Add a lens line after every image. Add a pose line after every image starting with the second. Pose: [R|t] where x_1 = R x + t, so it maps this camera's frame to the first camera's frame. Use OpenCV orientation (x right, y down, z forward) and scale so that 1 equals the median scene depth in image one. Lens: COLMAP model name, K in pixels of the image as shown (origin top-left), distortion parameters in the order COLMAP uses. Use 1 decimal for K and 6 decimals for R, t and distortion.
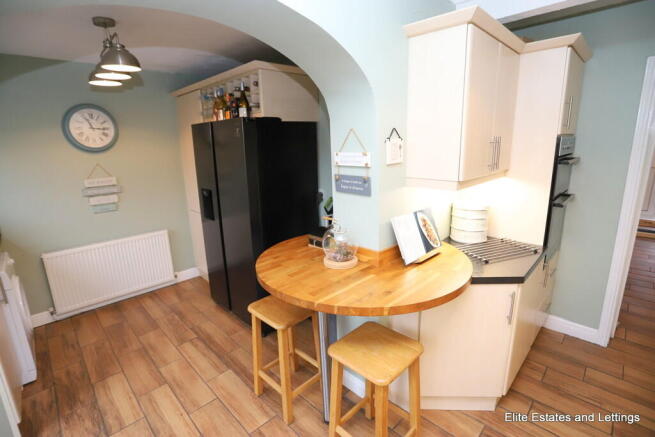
lens RADIAL K [[315.1, 0, 325.6], [0, 315.1, 217.9], [0, 0, 1]] dist [-0.060593, 0.021115]
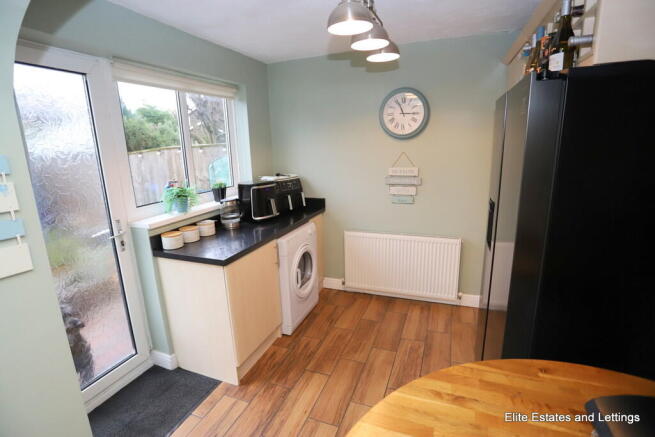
lens RADIAL K [[315.1, 0, 327.9], [0, 315.1, 217.3], [0, 0, 1]] dist [-0.060593, 0.021115]
pose [[0.404069, 0.223095, -0.887106, 0.055359], [-0.184982, 0.969694, 0.159607, -0.096805], [0.895829, 0.099606, 0.433092, 0.415588]]
